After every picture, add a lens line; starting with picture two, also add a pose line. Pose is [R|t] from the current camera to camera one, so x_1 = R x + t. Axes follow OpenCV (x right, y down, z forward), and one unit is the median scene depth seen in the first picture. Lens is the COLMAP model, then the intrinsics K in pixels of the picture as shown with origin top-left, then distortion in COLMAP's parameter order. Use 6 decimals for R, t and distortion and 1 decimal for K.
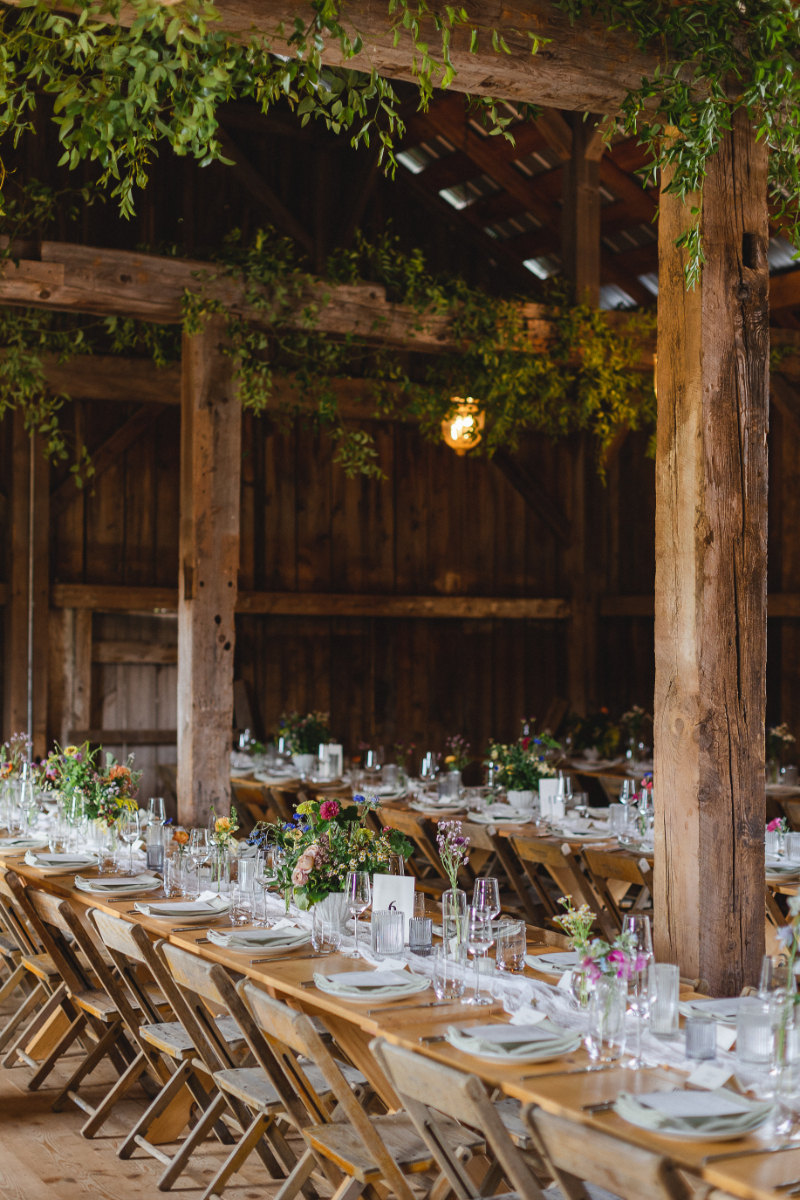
lens RADIAL K [[1774.9, 0, 400.0], [0, 1774.9, 600.0], [0, 0, 1]] dist [0.029180, 0.031596]
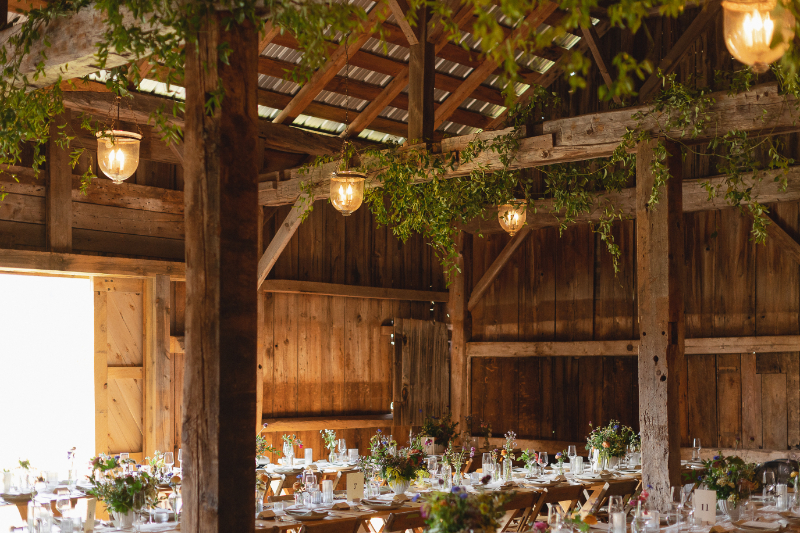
lens RADIAL K [[1183.3, 0, 400.0], [0, 1183.3, 266.5], [0, 0, 1]] dist [0.029180, 0.031596]
pose [[0.329905, -0.096281, -0.939091, 1.154230], [0.027455, 0.995343, -0.092404, 0.031333], [0.943615, 0.004702, 0.331012, 0.823655]]
